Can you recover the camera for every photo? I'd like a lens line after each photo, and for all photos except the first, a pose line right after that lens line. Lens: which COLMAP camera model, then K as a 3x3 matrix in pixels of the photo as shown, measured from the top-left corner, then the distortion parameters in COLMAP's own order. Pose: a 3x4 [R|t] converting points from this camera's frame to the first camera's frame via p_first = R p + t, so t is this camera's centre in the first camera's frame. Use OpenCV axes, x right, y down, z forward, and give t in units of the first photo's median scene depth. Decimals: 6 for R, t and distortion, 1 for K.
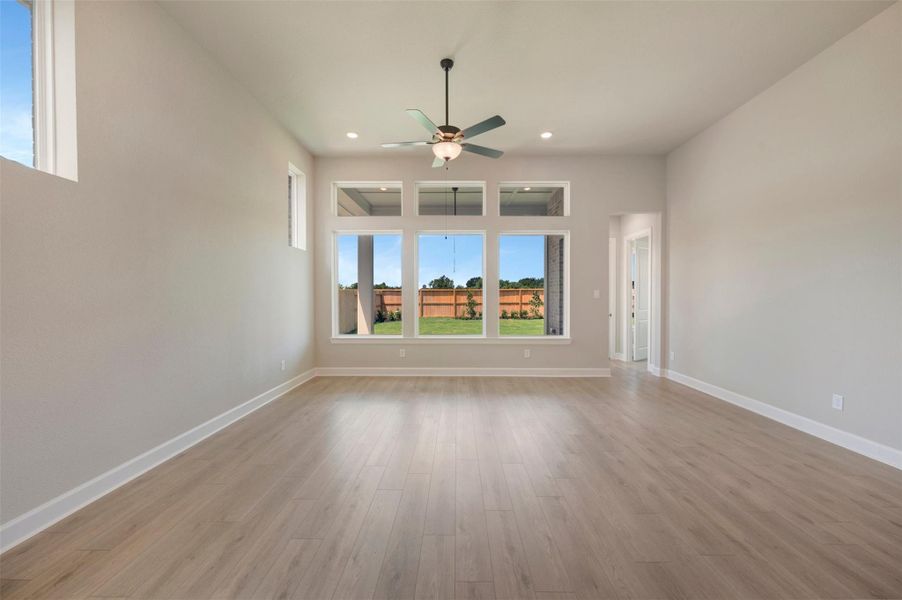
lens RADIAL K [[359.5, 0, 454.1], [0, 359.5, 289.1], [0, 0, 1]] dist [-0.000937, 0.000134]
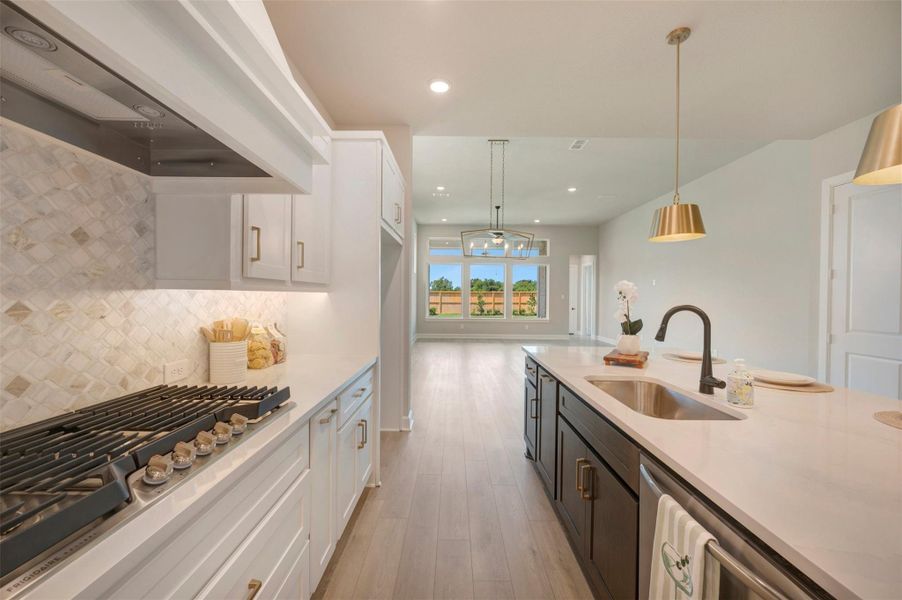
lens RADIAL K [[354.1, 0, 451.4], [0, 354.1, 298.2], [0, 0, 1]] dist [-0.000657, 0.000007]
pose [[0.999948, 0.009997, -0.001779, -0.074958], [-0.009952, 0.999673, 0.023551, -0.006514], [0.002014, -0.023532, 0.999721, -0.341916]]
